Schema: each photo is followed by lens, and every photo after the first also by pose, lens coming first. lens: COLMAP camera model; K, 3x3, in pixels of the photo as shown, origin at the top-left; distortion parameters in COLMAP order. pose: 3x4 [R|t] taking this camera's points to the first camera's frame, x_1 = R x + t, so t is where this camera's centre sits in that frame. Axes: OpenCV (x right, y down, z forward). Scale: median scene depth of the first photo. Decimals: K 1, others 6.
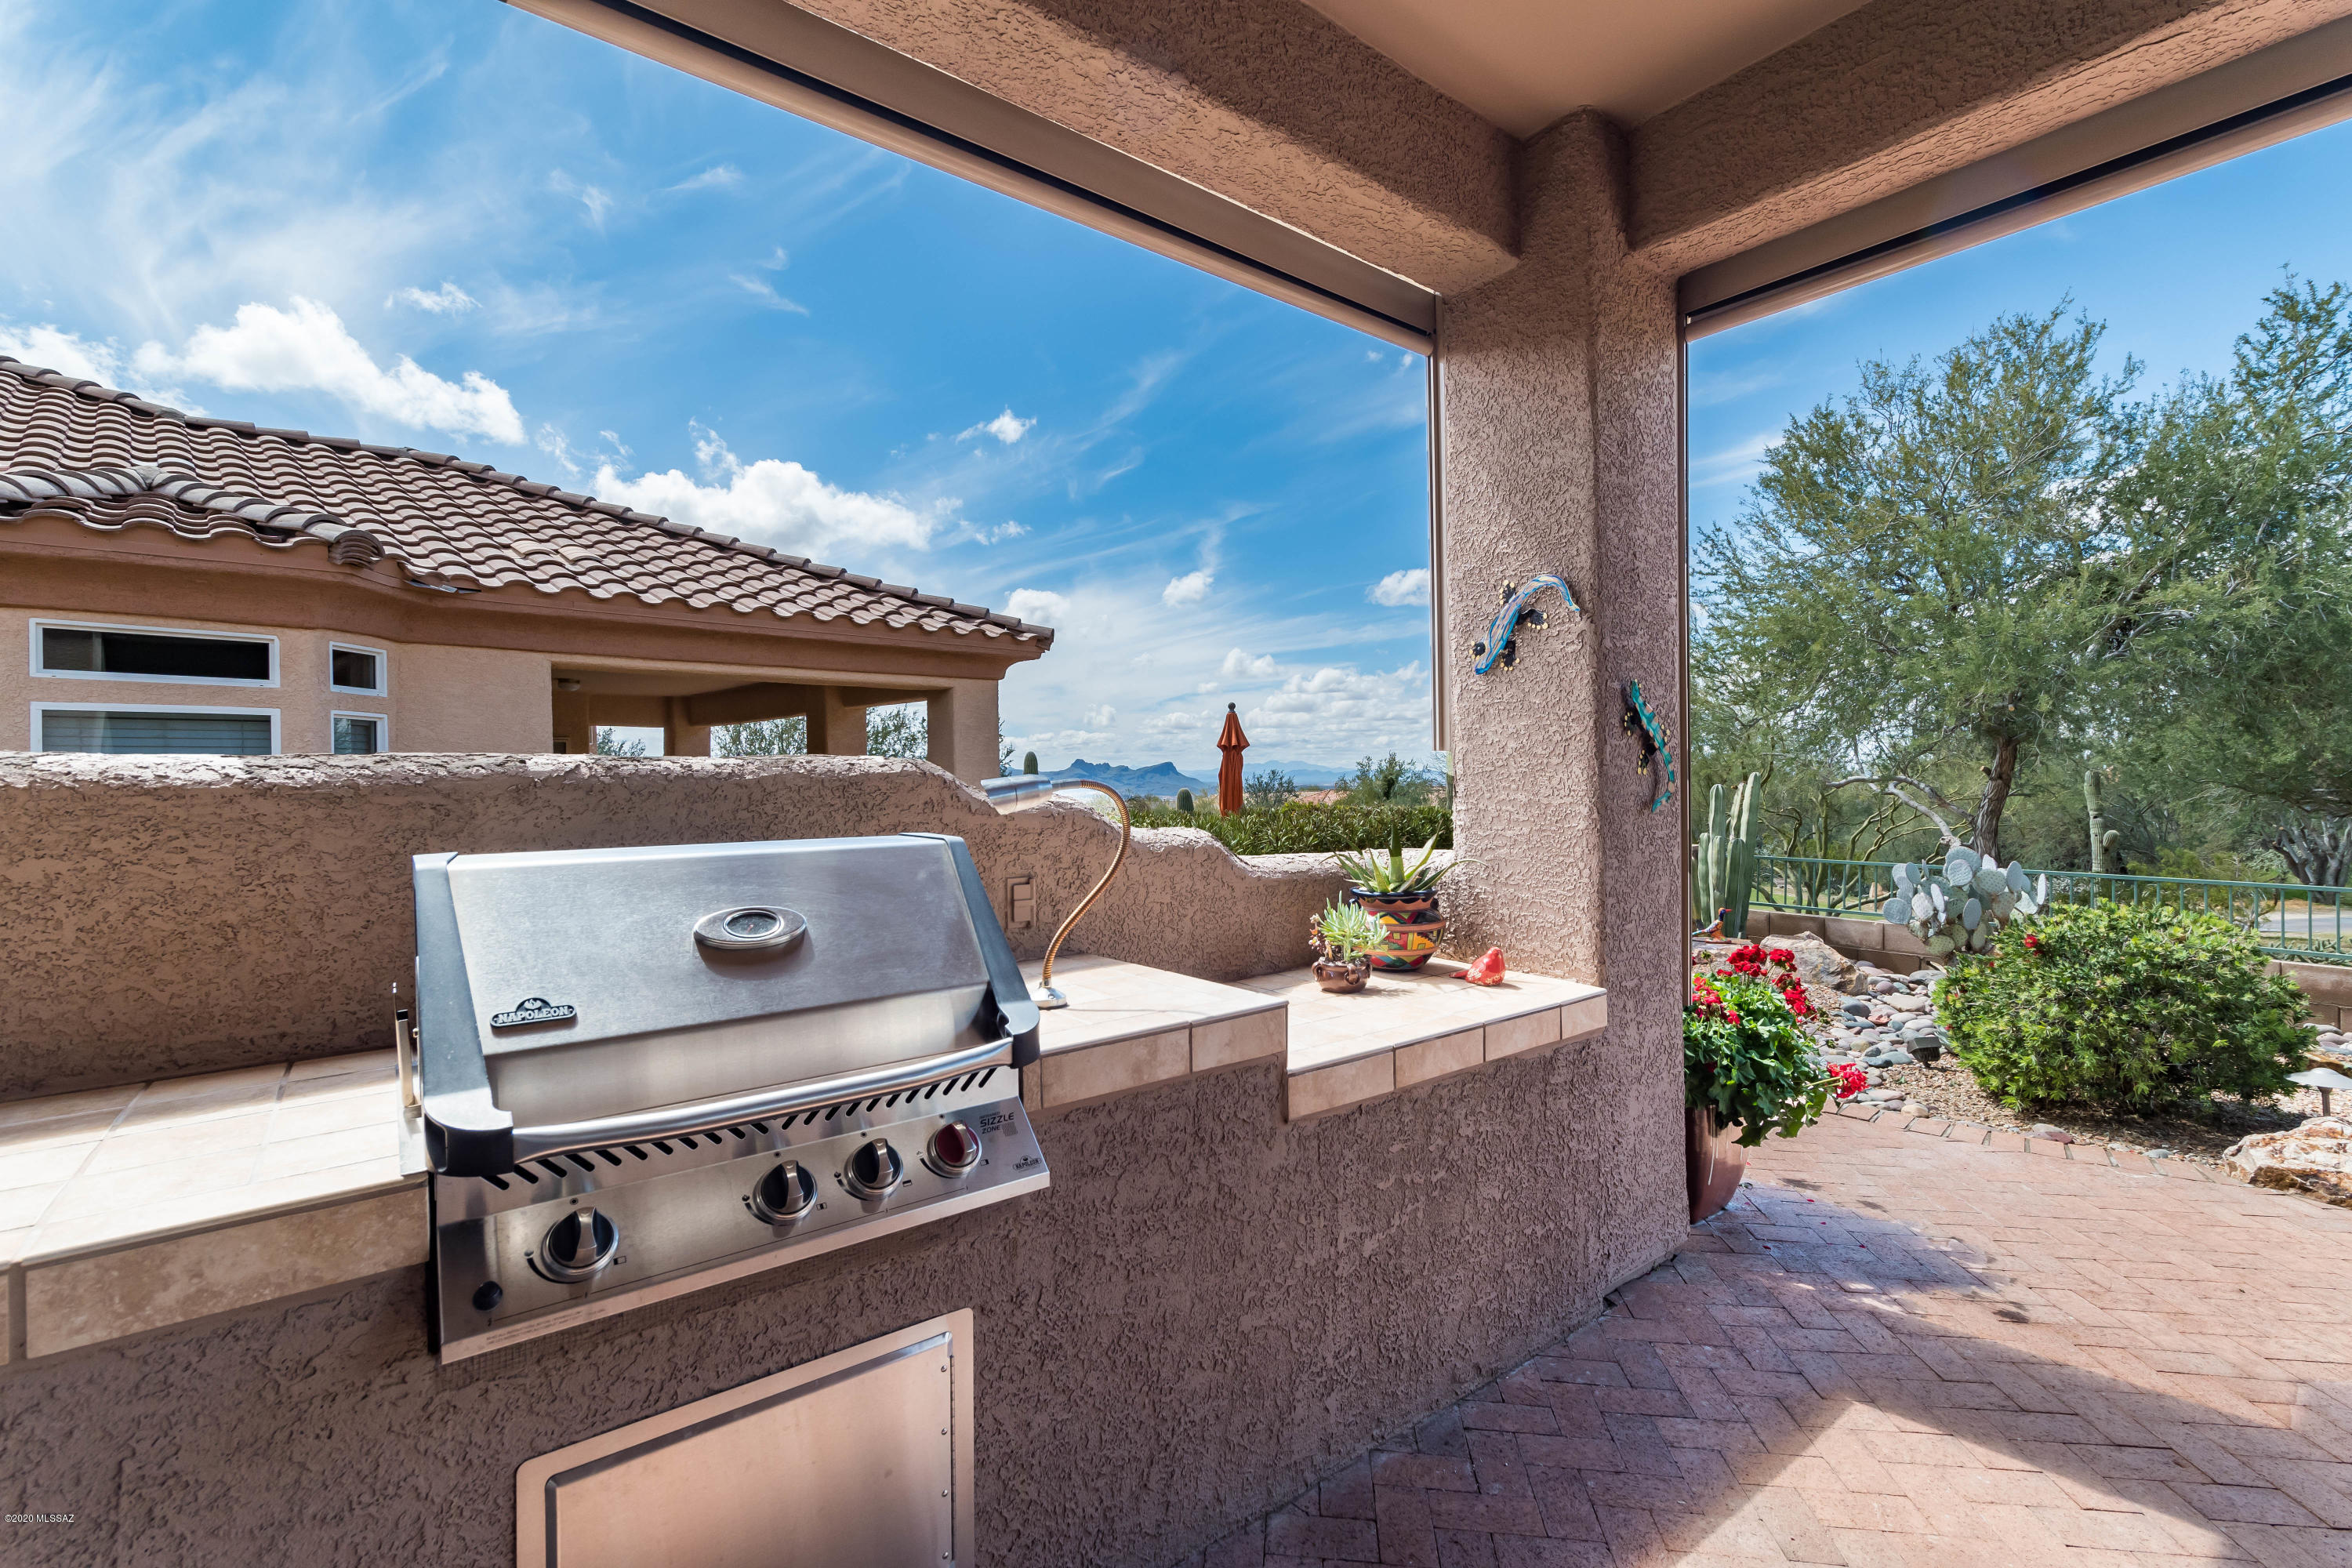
lens RADIAL K [[1025.7, 0, 1194.3], [0, 1025.7, 768.9], [0, 0, 1]] dist [-0.005576, 0.003754]
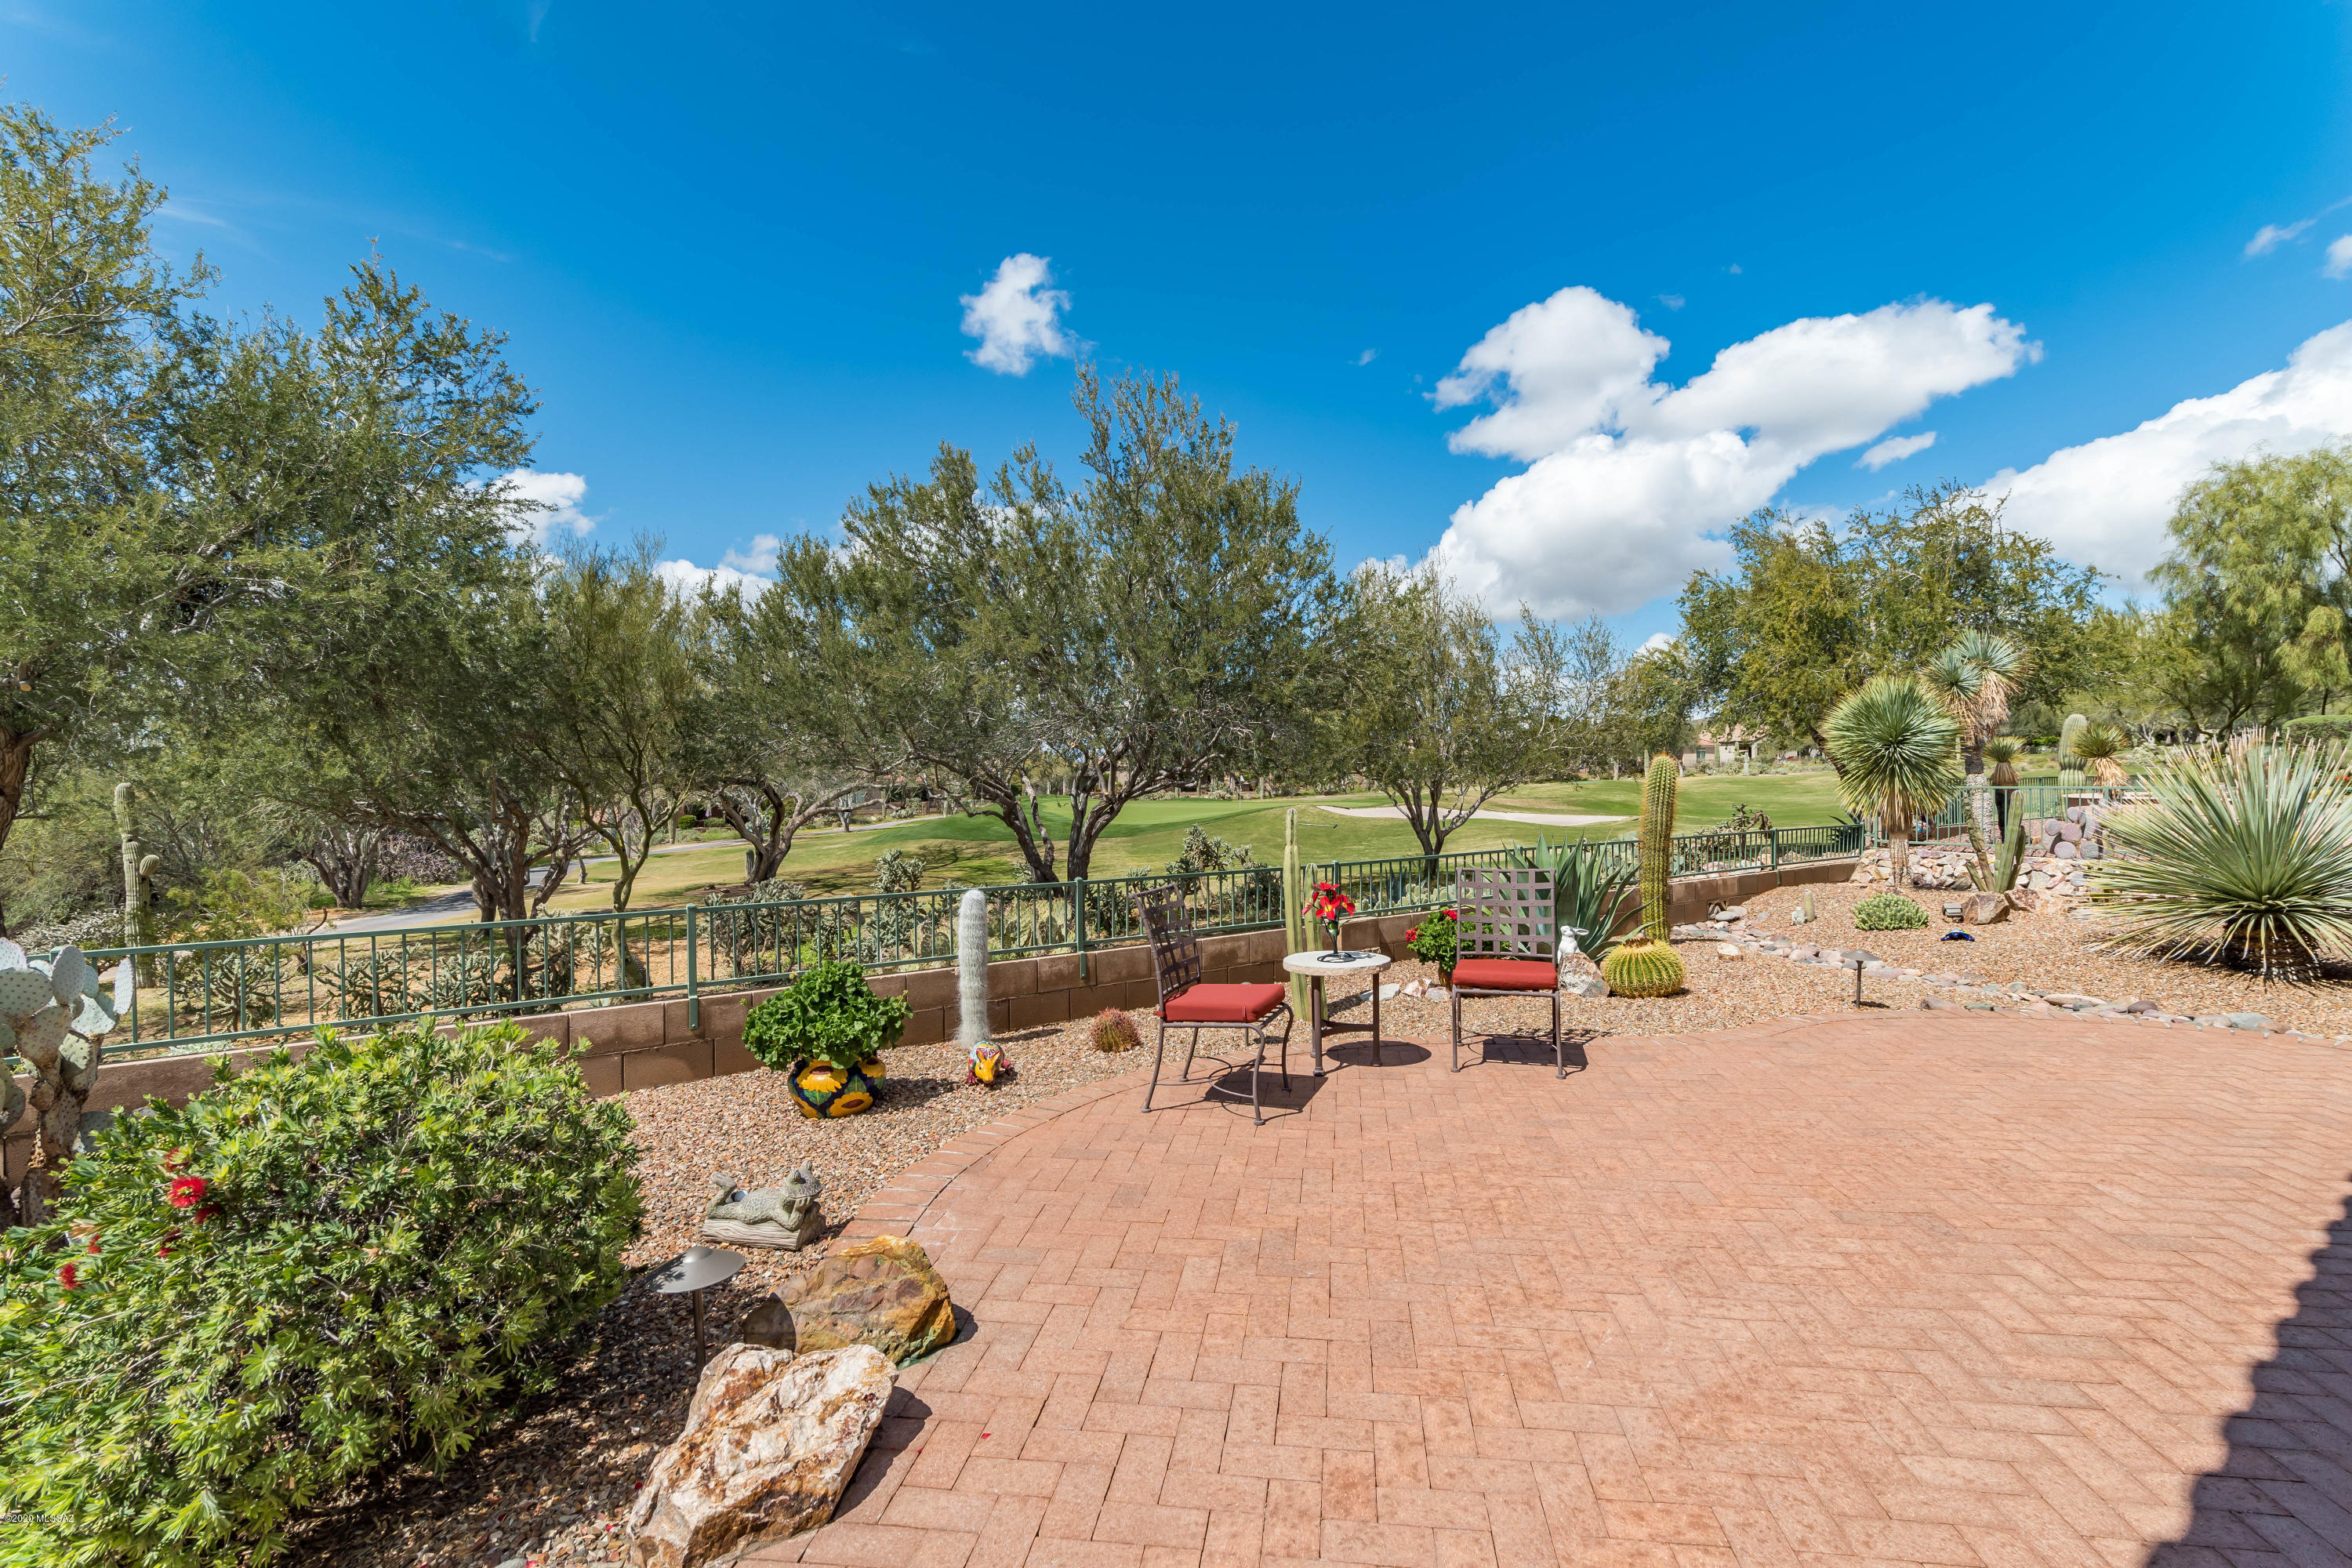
lens RADIAL K [[1025.7, 0, 1186.5], [0, 1025.7, 788.2], [0, 0, 1]] dist [-0.005576, 0.003754]
pose [[0.036661, -0.003374, 0.999322, 0.283158], [-0.000109, 0.999994, 0.003380, 0.005517], [-0.999328, -0.000233, 0.036661, 0.390842]]
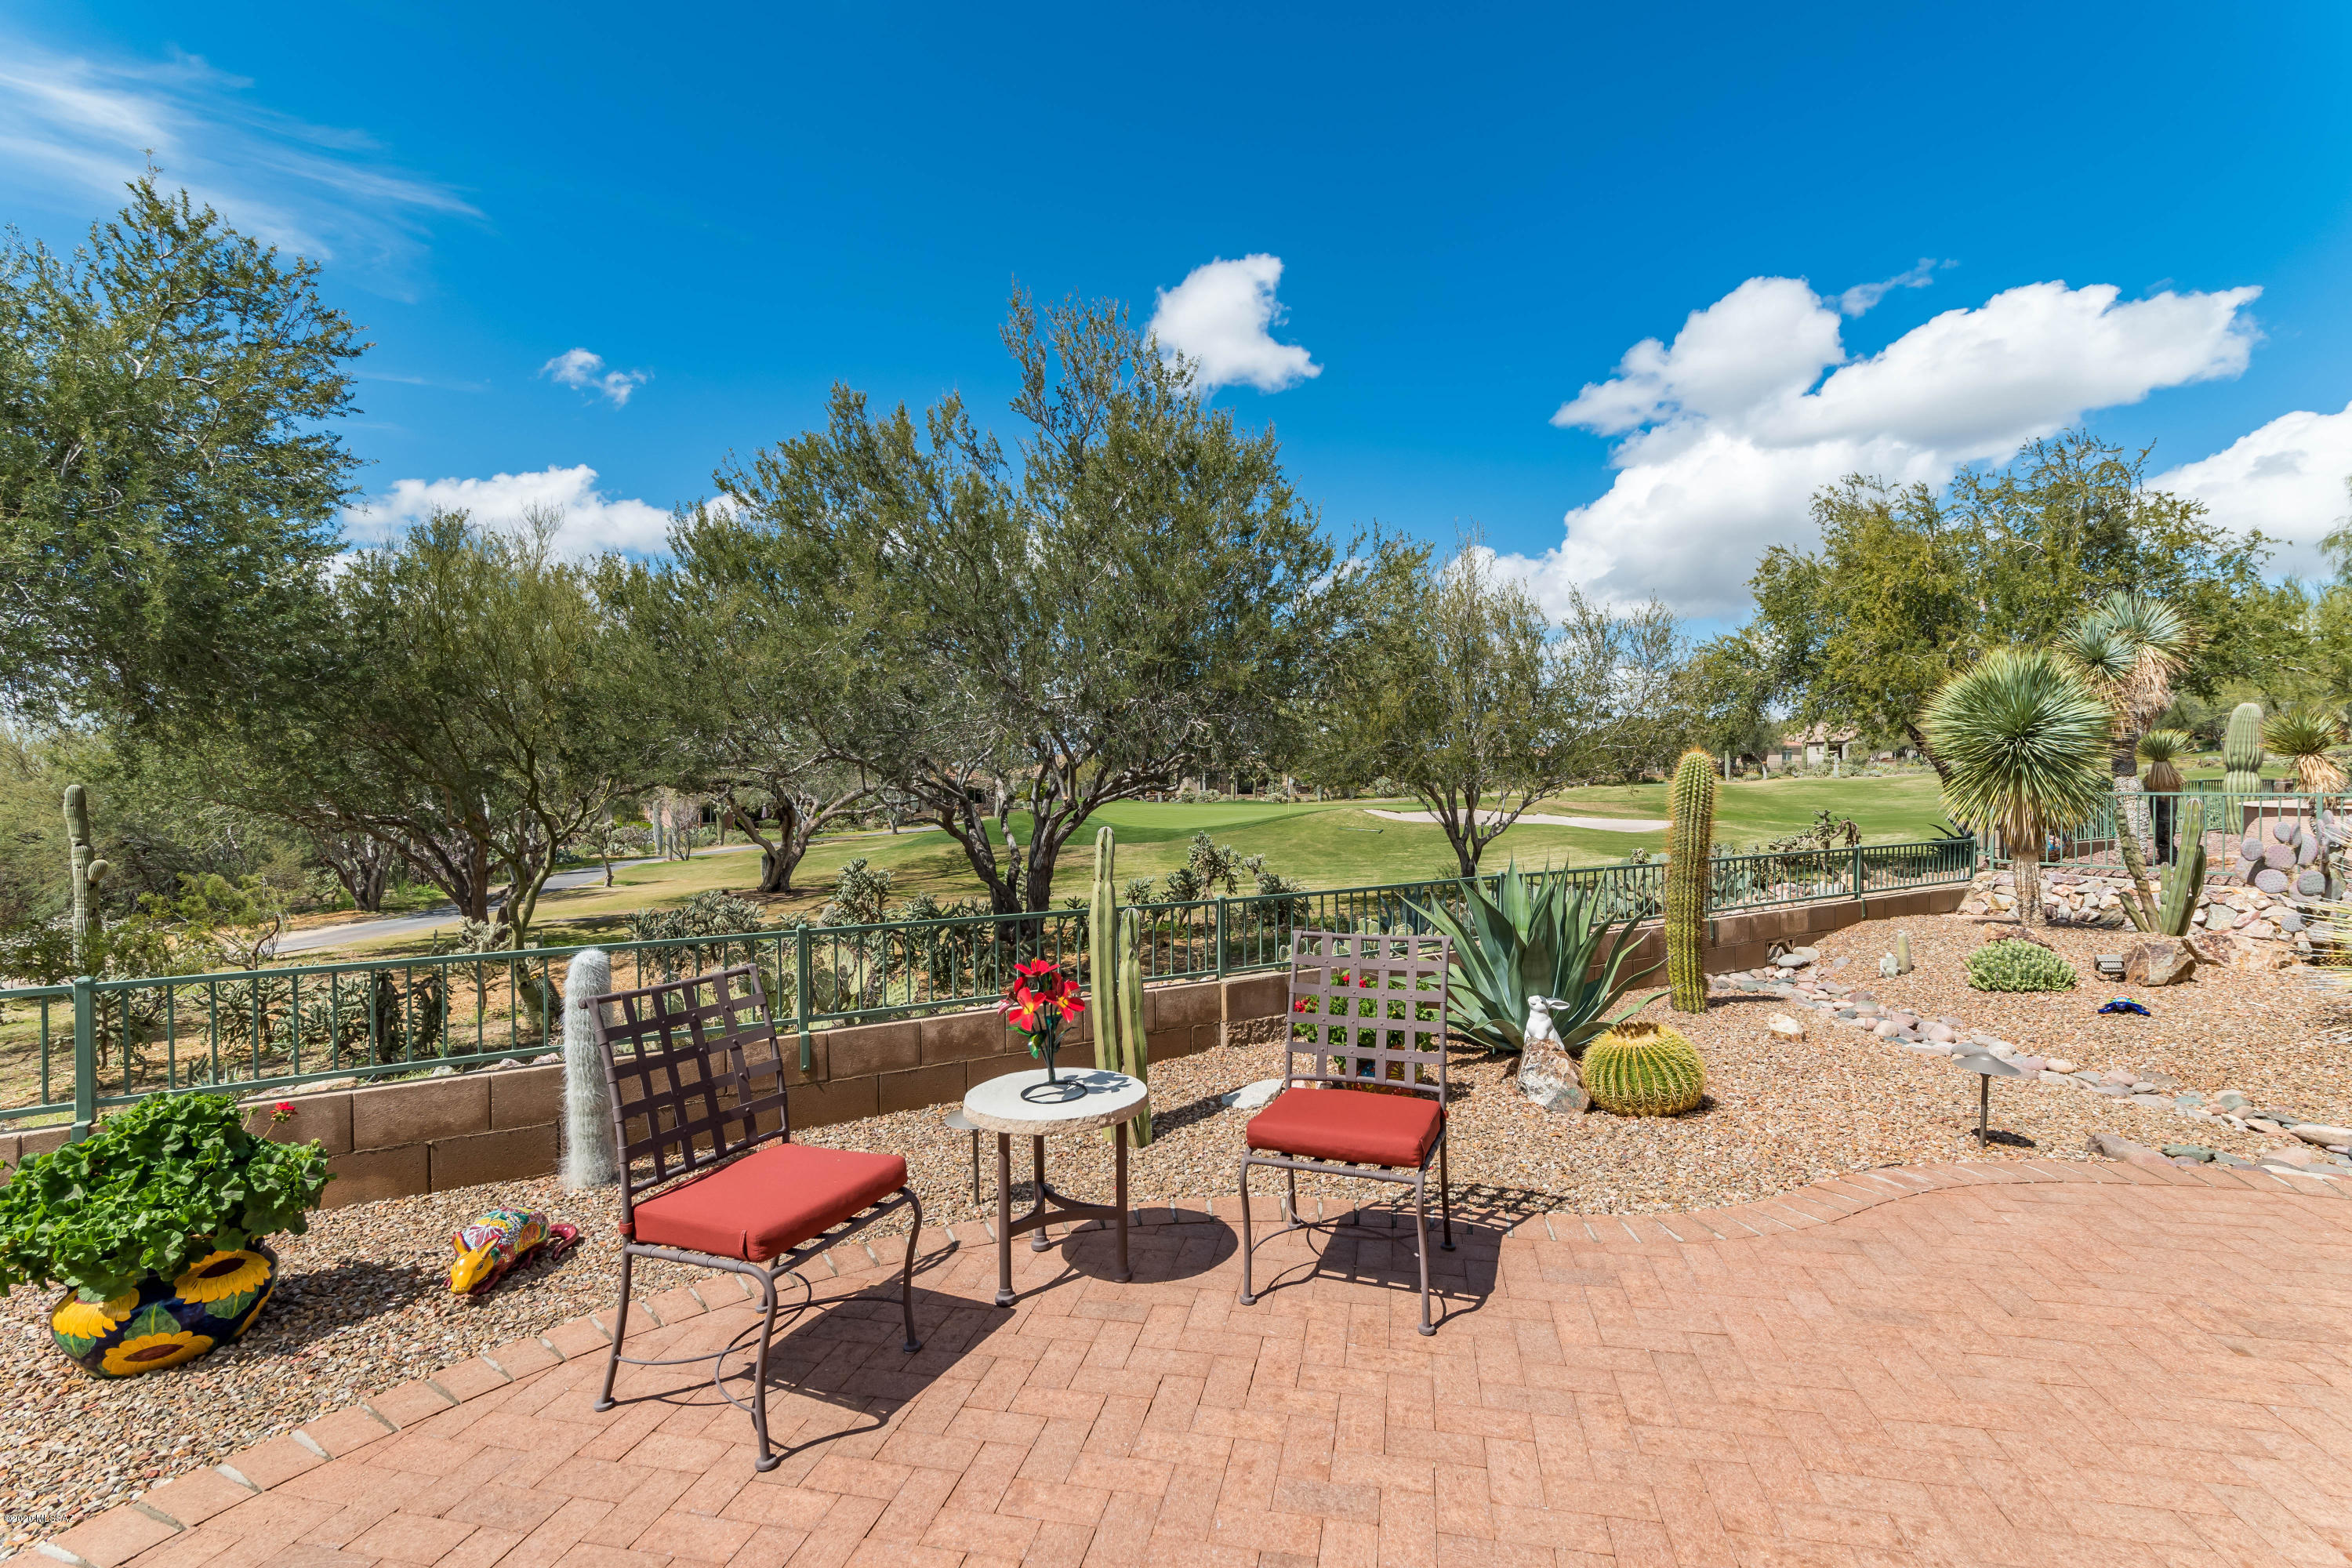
lens RADIAL K [[1025.7, 0, 1188.2], [0, 1025.7, 788.6], [0, 0, 1]] dist [-0.005576, 0.003754]
pose [[0.101537, -0.001818, 0.994830, 0.624871], [-0.001402, 0.999997, 0.001970, 0.002053], [-0.994831, -0.001595, 0.101534, 0.197936]]
